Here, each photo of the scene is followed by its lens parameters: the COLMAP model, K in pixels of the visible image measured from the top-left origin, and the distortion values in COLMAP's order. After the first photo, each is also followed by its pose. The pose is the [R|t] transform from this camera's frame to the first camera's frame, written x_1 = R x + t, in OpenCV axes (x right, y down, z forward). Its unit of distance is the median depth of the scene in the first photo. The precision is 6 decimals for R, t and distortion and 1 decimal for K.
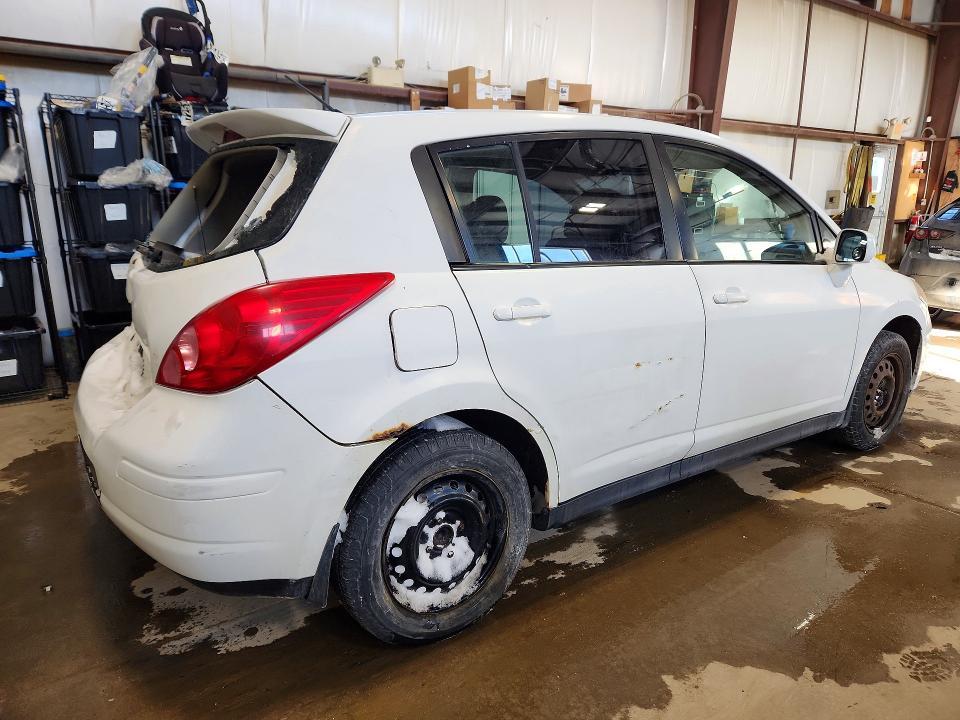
lens RADIAL K [[641.7, 0, 480.6], [0, 641.7, 357.1], [0, 0, 1]] dist [0.041267, -0.021968]
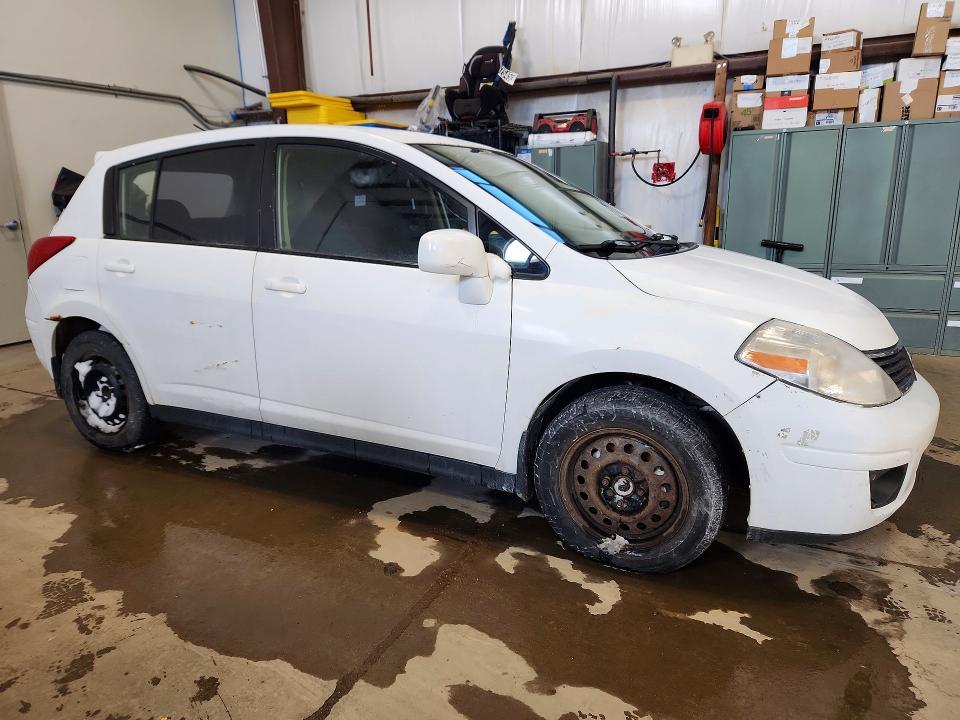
lens RADIAL K [[641.7, 0, 482.4], [0, 641.7, 359.6], [0, 0, 1]] dist [0.041267, -0.021968]
pose [[0.482900, 0.207968, -0.850622, 1.297547], [-0.186721, 0.973503, 0.132009, -0.154789], [0.855536, 0.095082, 0.508937, 0.661039]]
